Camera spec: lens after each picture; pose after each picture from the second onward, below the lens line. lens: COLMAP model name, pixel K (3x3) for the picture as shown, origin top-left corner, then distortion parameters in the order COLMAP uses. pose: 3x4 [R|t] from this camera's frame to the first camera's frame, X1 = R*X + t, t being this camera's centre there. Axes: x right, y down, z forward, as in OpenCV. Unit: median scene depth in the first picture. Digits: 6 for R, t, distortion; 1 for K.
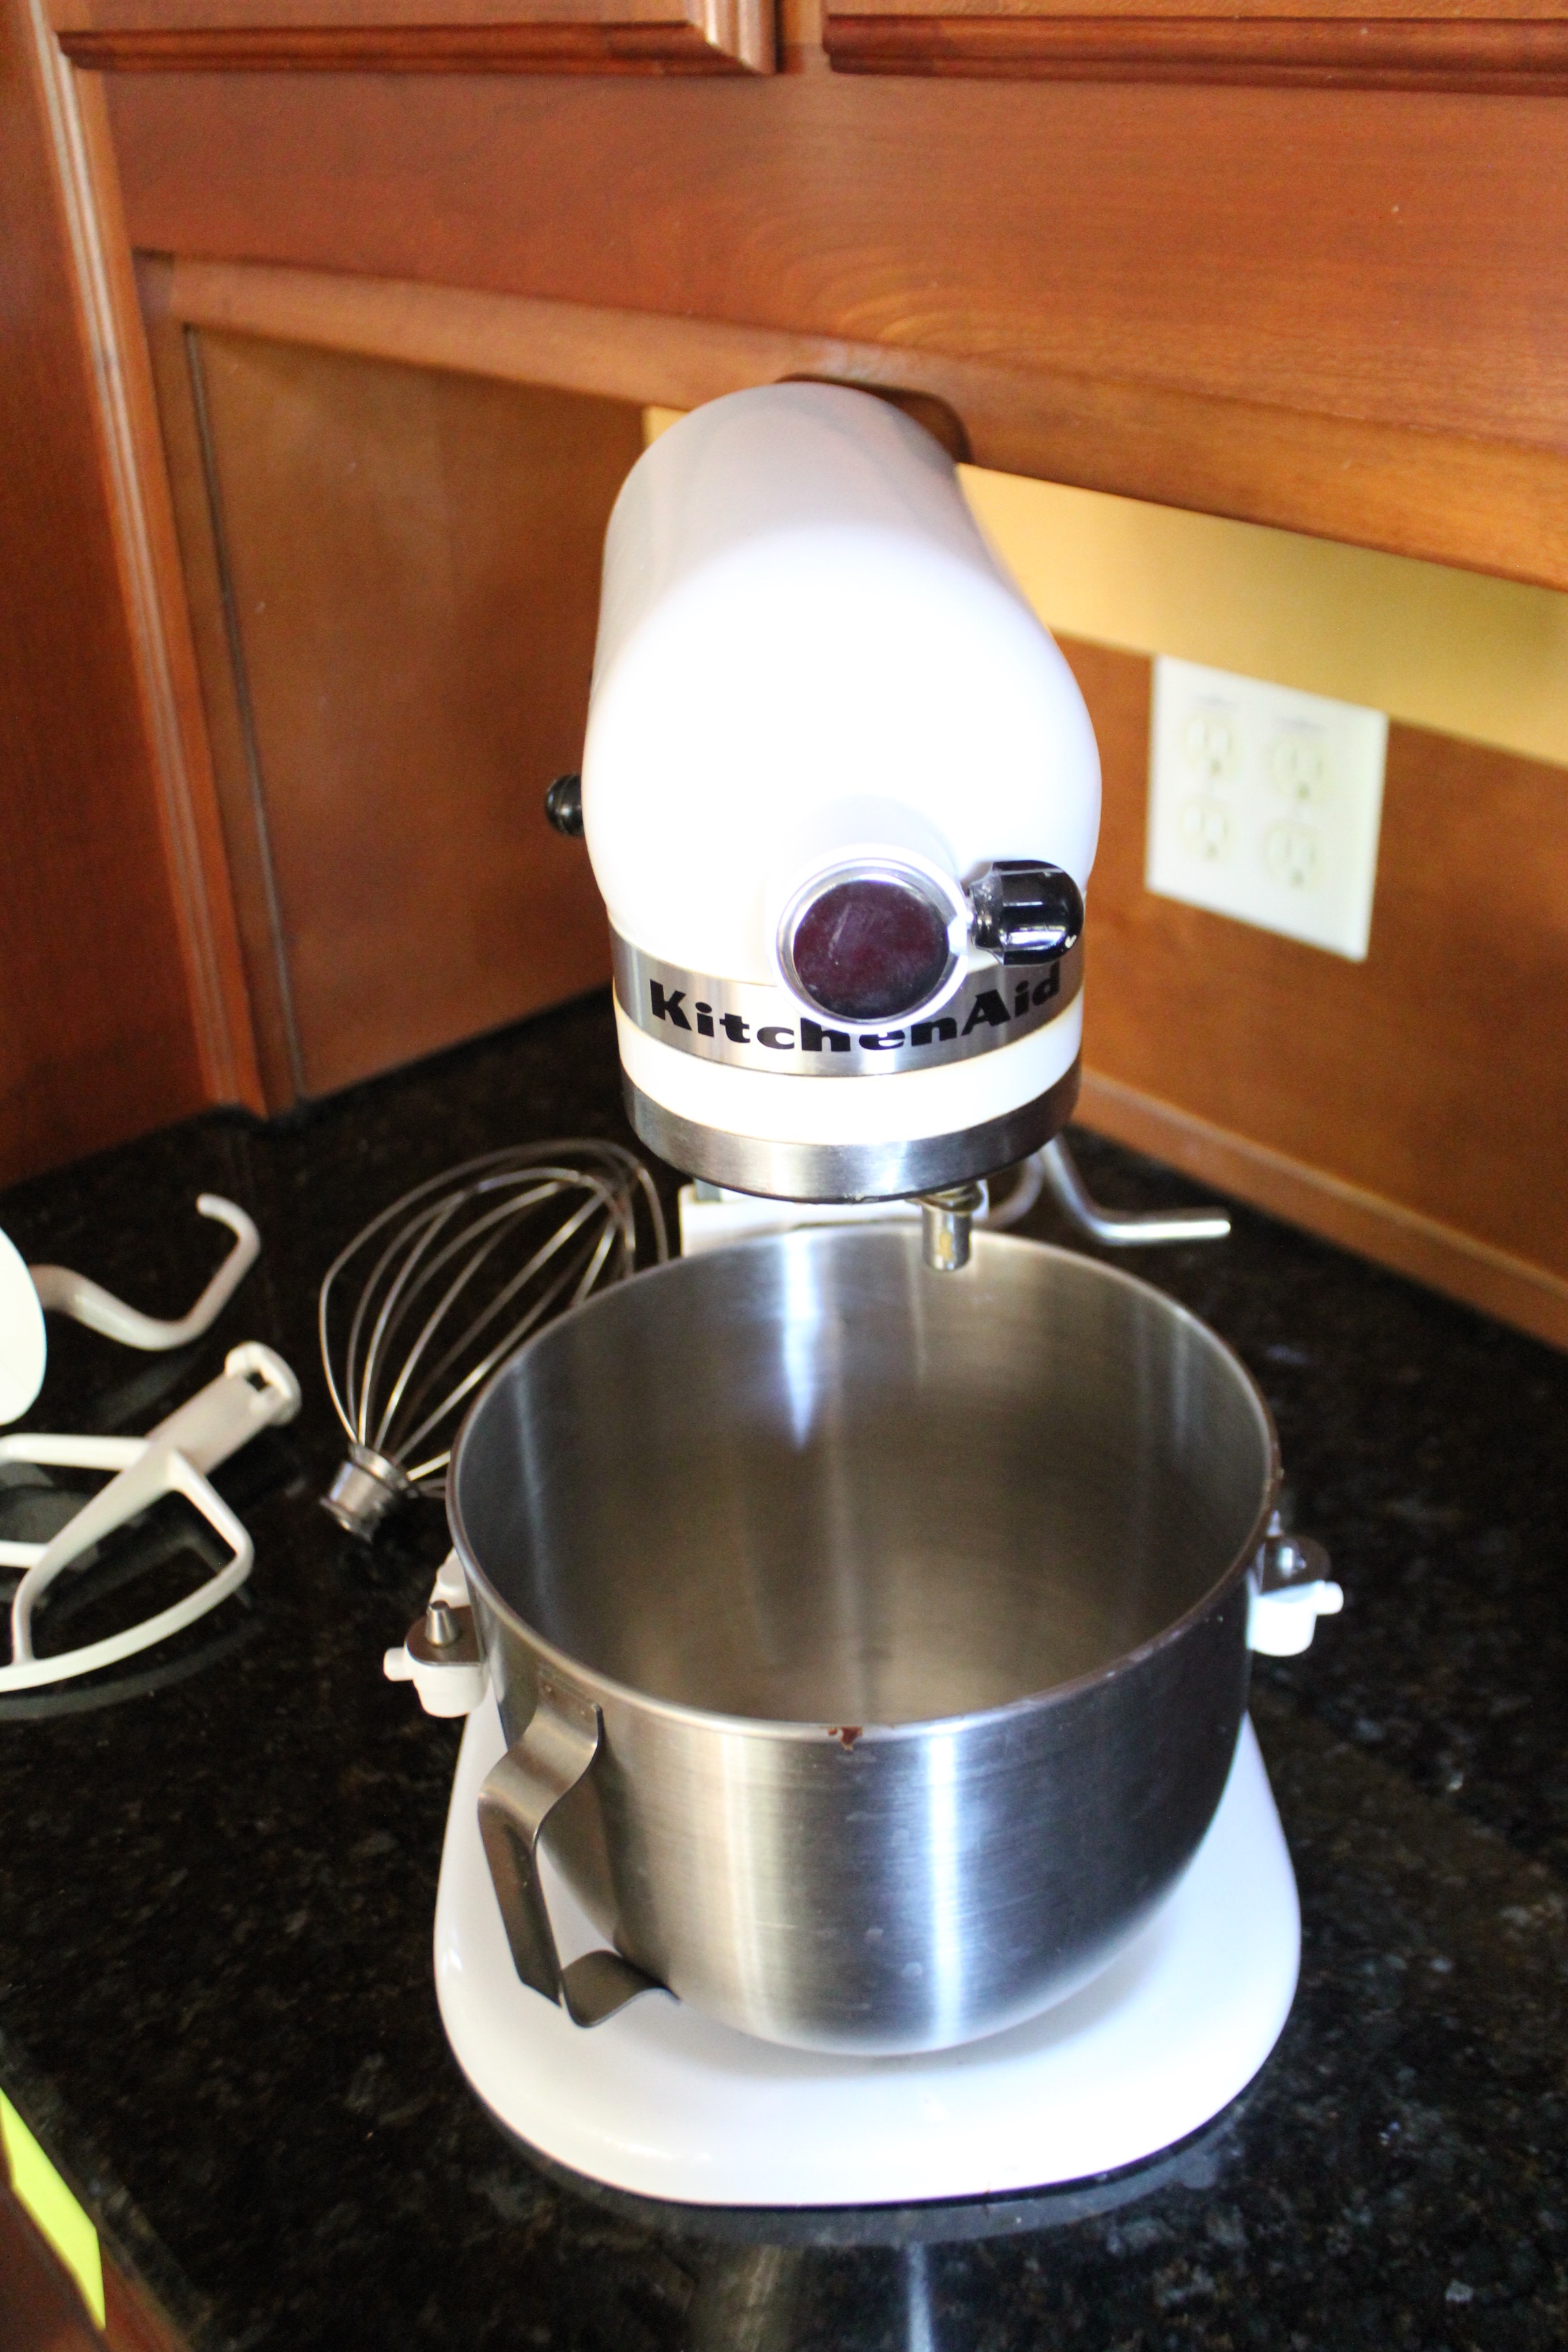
lens RADIAL K [[2139.6, 0, 779.0], [0, 2139.6, 1016.1], [0, 0, 1]] dist [-0.129884, 0.028828]
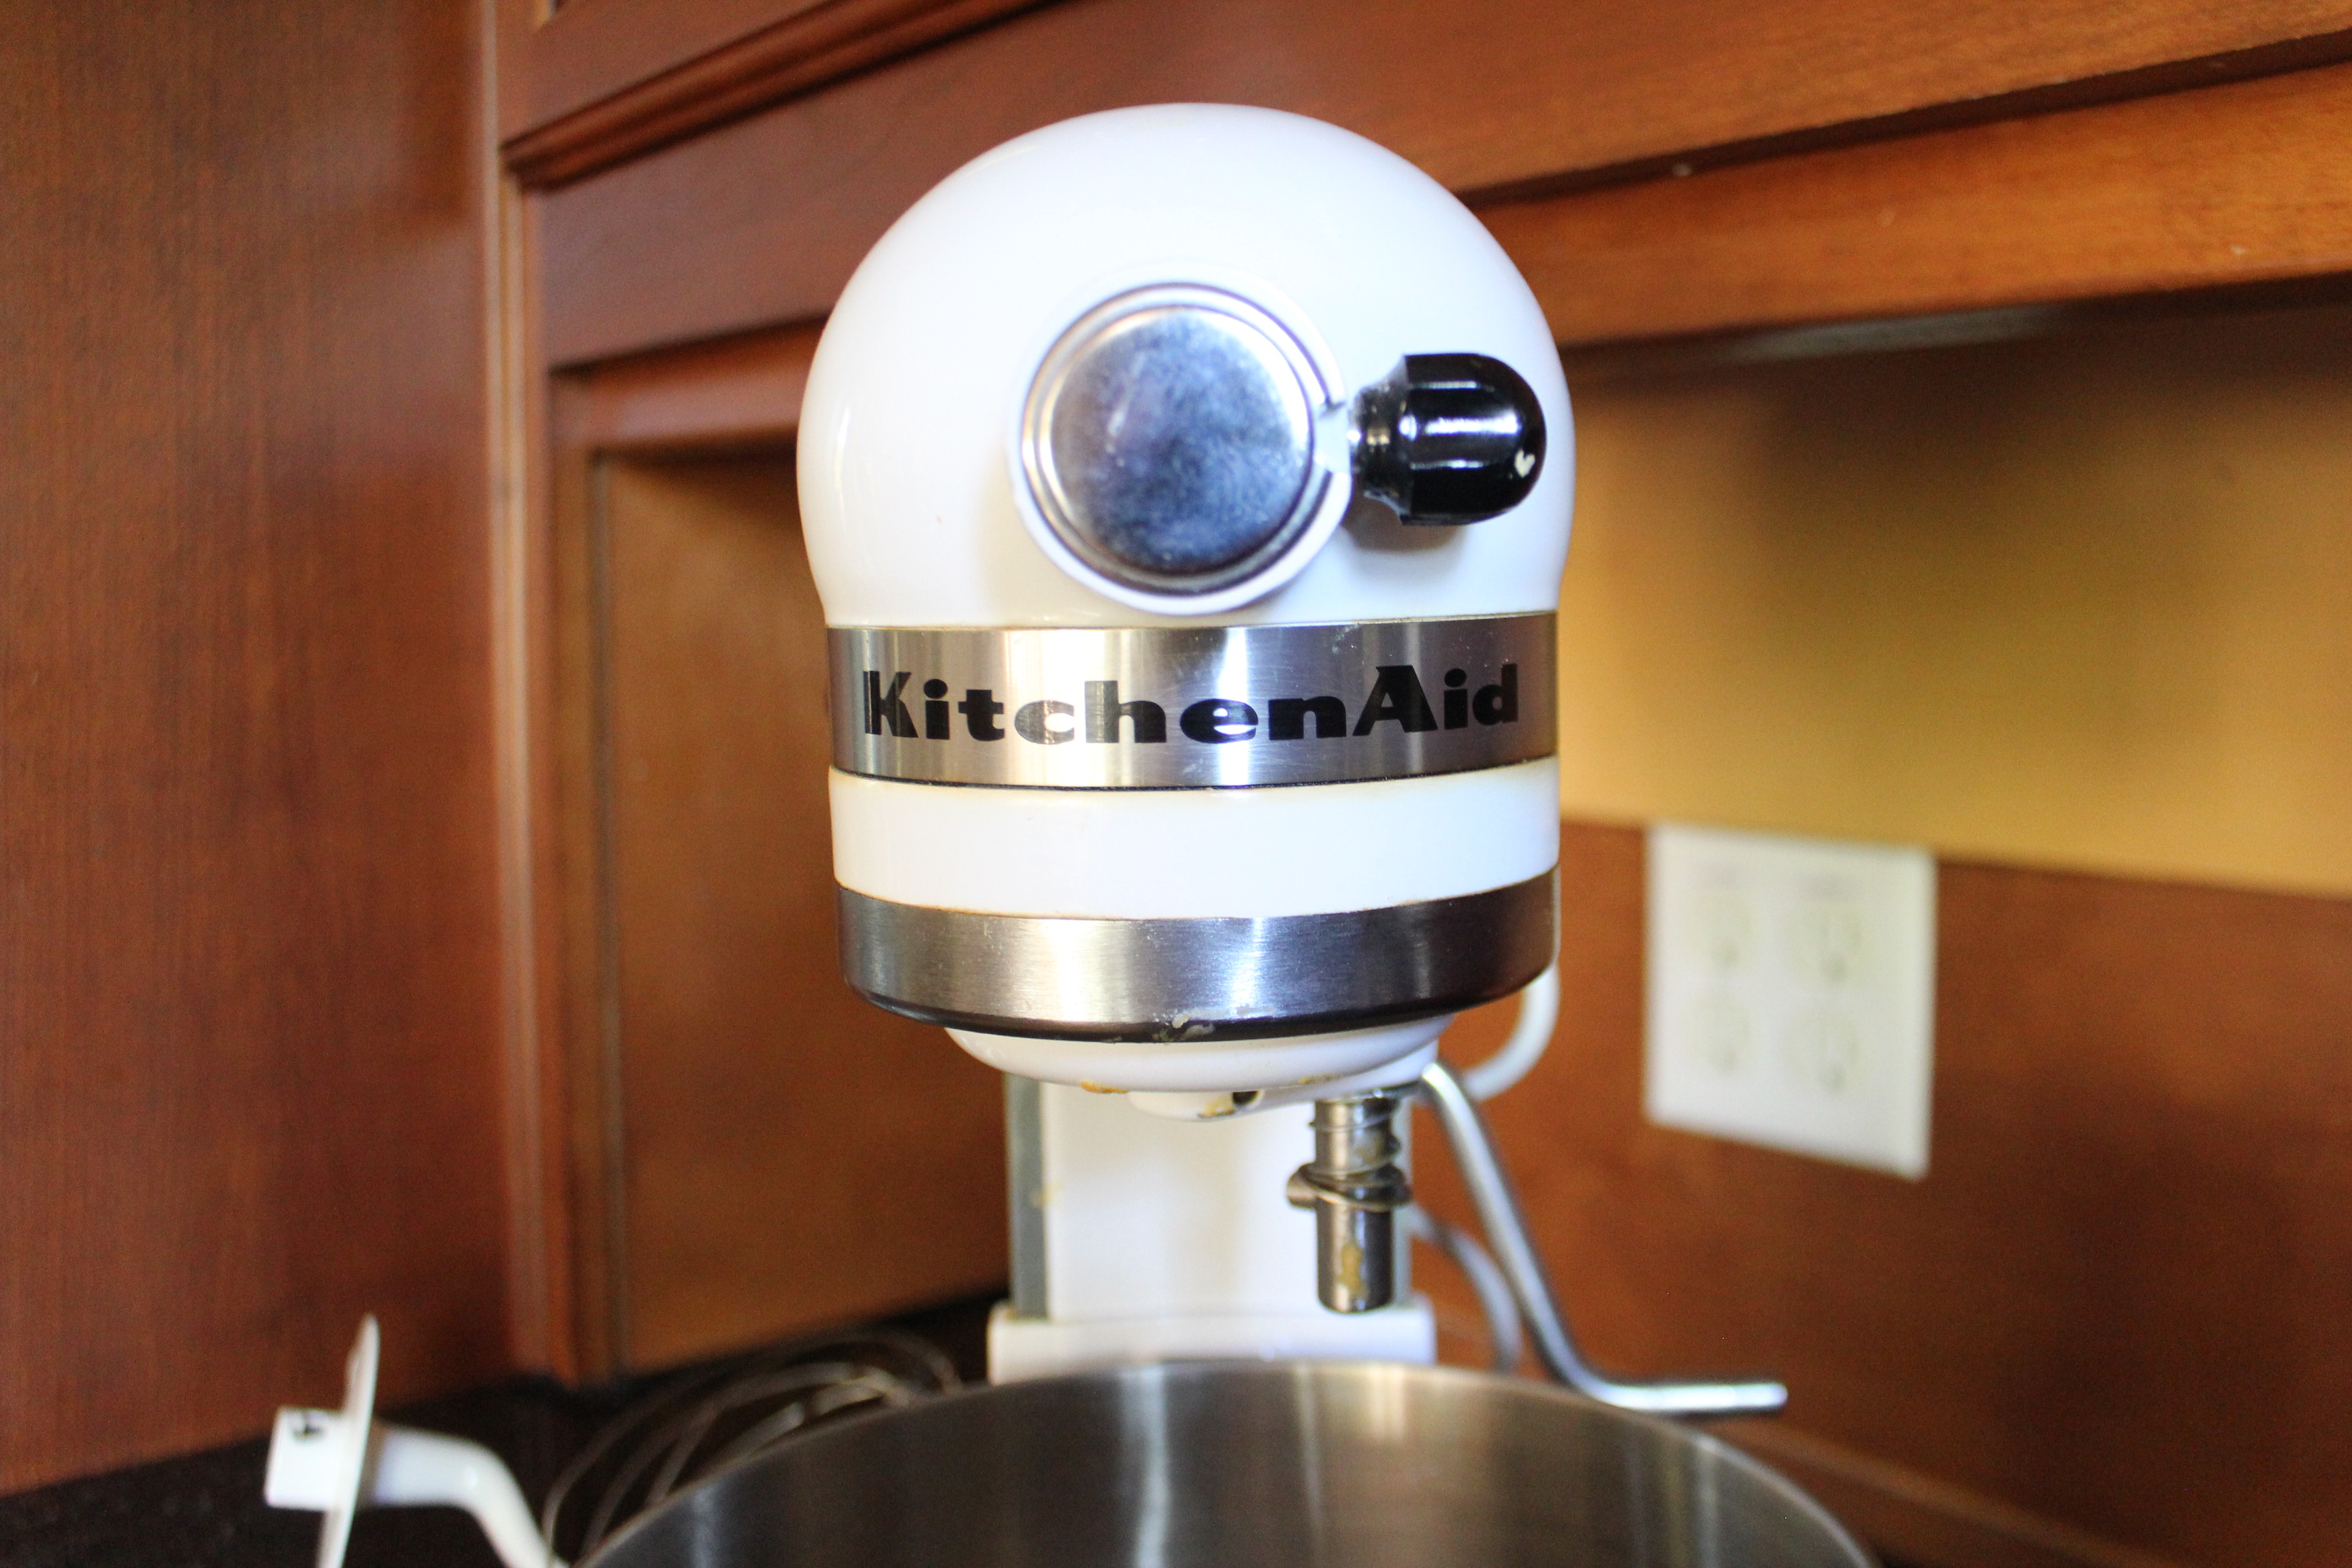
lens RADIAL K [[2018.9, 0, 1246.9], [0, 2018.9, 638.8], [0, 0, 1]] dist [-0.093899, 0.006092]
pose [[0.999405, 0.024130, -0.024634, 0.057816], [-0.032174, 0.909536, -0.414377, 0.186802], [0.012407, 0.414923, 0.909772, 0.397066]]
